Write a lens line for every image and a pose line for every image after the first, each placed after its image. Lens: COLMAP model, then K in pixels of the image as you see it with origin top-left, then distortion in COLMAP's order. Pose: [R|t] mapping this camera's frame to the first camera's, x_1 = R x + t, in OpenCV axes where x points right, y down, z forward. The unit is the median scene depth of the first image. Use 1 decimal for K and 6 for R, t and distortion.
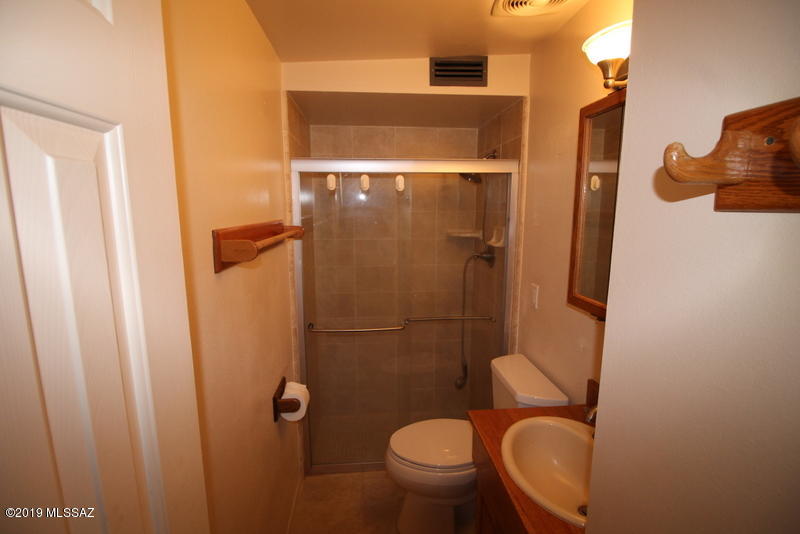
lens RADIAL K [[372.9, 0, 400.0], [0, 372.9, 267.0], [0, 0, 1]] dist [-0.000814, -0.000381]
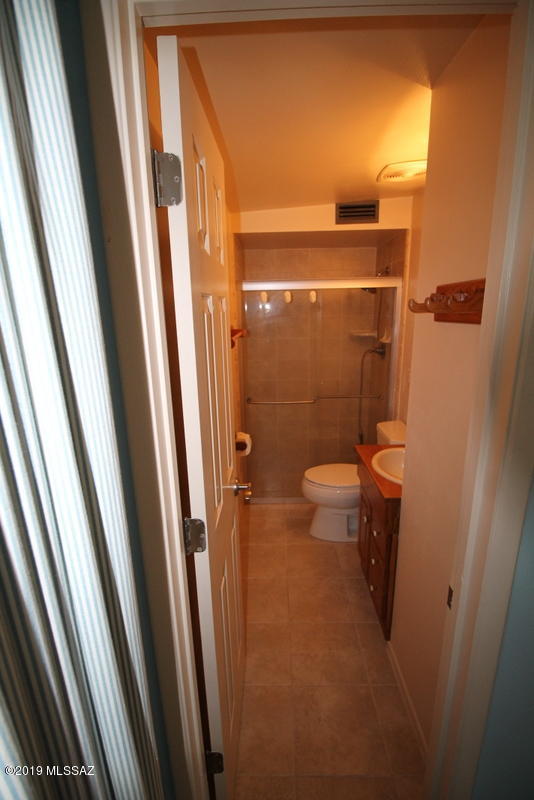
lens RADIAL K [[372.9, 0, 268.8], [0, 372.9, 391.5], [0, 0, 1]] dist [-0.000814, -0.000381]
pose [[0.993477, 0.008030, -0.113752, -0.002064], [-0.001139, 0.998167, 0.060512, 0.040649], [0.114029, -0.059988, 0.991665, -0.396265]]
